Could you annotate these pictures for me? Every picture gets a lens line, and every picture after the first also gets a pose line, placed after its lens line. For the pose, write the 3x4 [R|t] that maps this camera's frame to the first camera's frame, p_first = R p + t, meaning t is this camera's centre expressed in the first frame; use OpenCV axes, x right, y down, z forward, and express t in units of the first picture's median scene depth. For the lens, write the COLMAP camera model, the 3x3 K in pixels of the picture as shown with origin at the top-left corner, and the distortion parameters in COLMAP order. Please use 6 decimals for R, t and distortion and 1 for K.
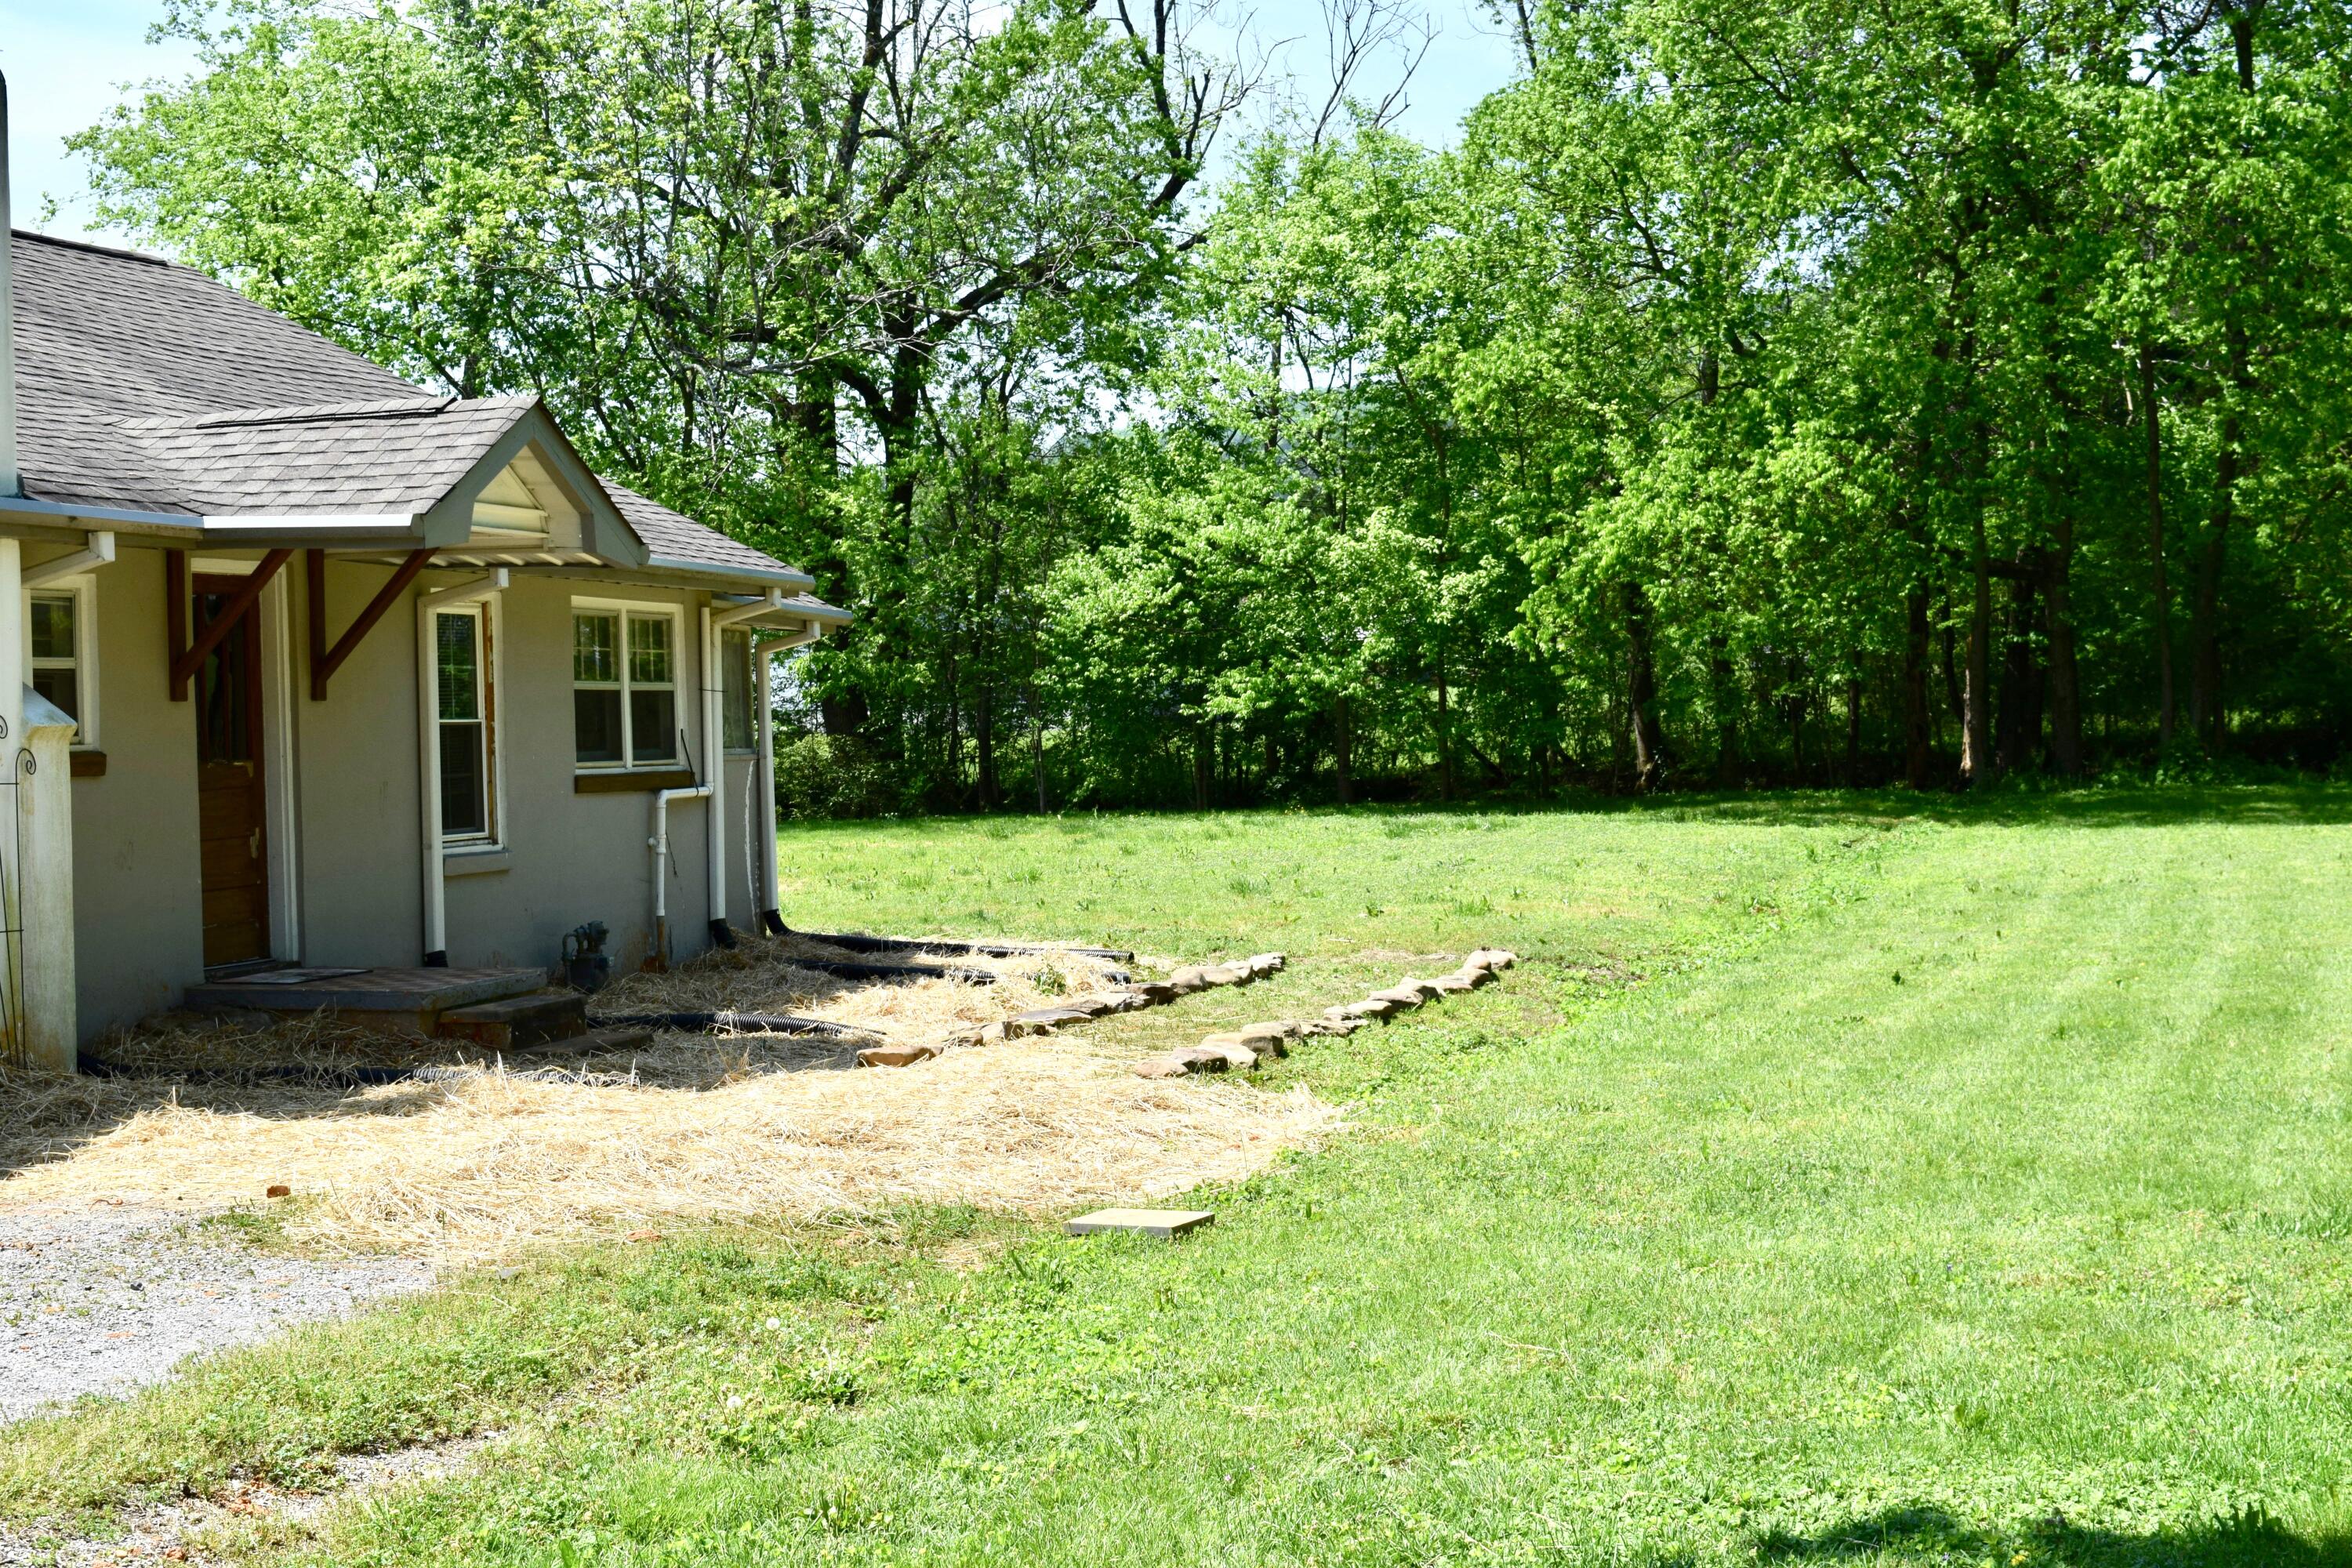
lens RADIAL K [[3461.8, 0, 1176.3], [0, 3461.8, 785.9], [0, 0, 1]] dist [0.026786, 0.000000]
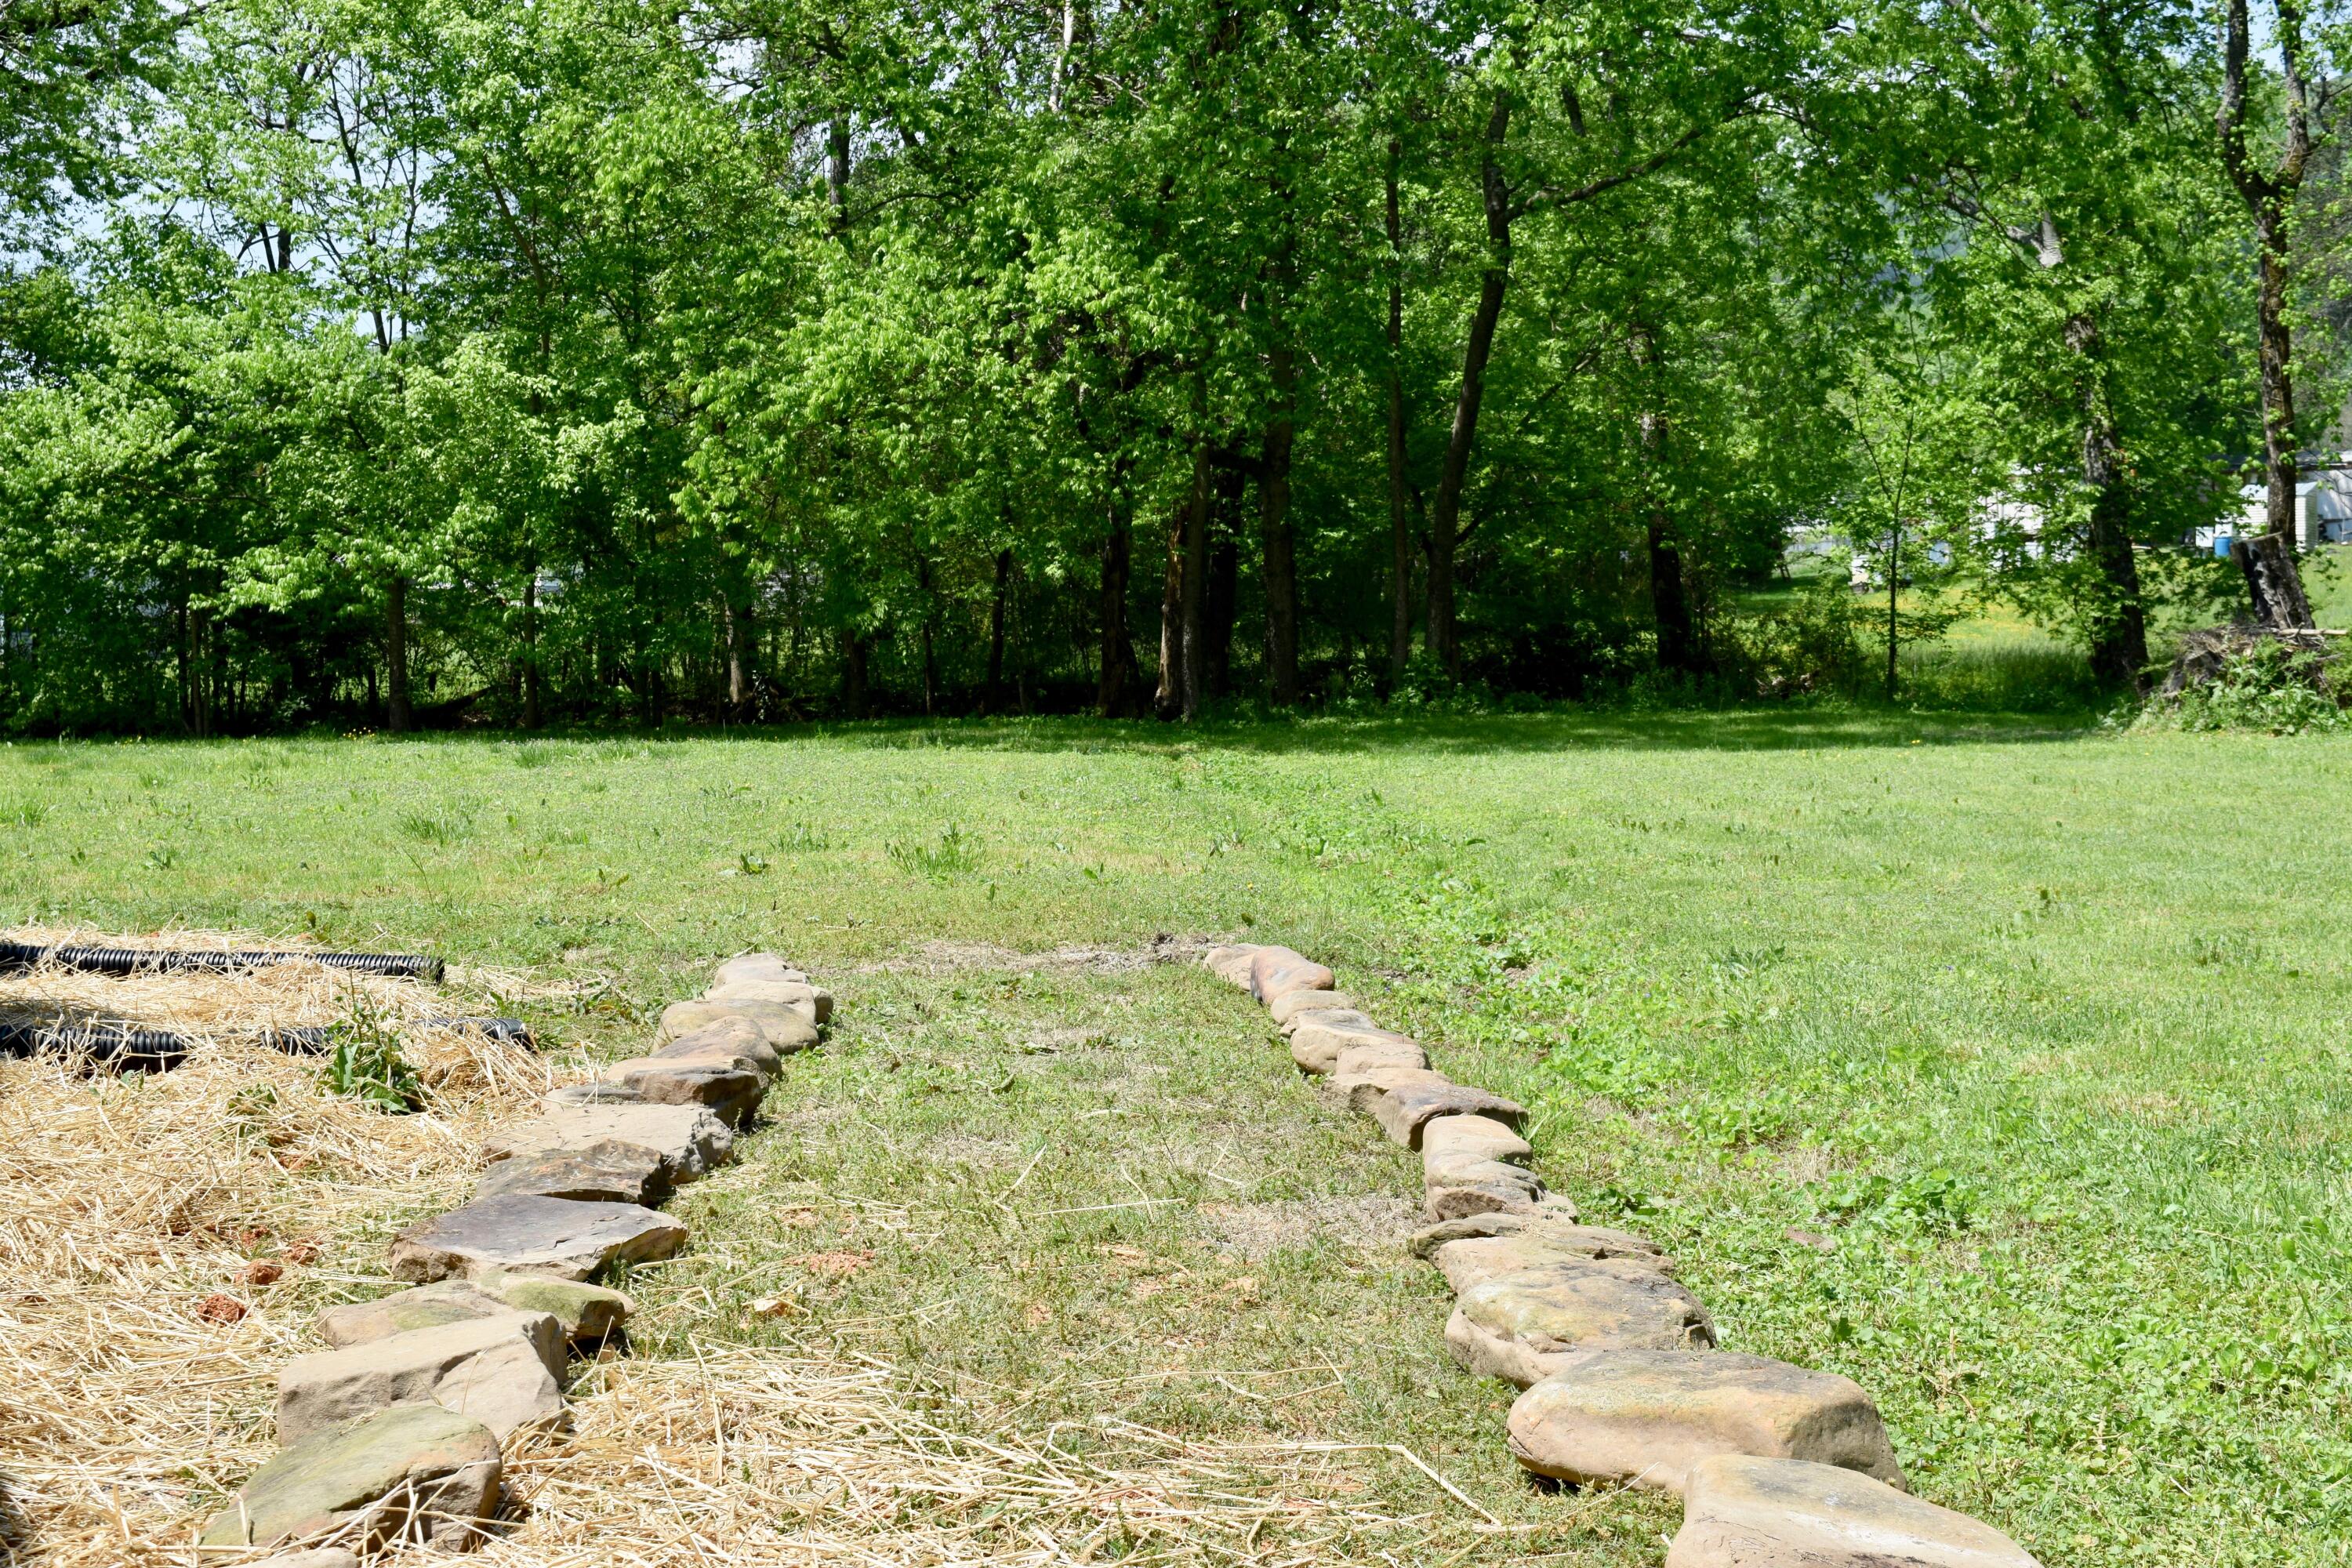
lens RADIAL K [[3103.2, 0, 1176.8], [0, 3103.2, 784.4], [0, 0, 1]] dist [-0.004392, 0.000000]
pose [[0.936953, 0.003062, 0.349441, -0.033393], [-0.005842, 0.999959, 0.006903, 0.011924], [-0.349406, -0.008510, 0.936933, 0.318700]]
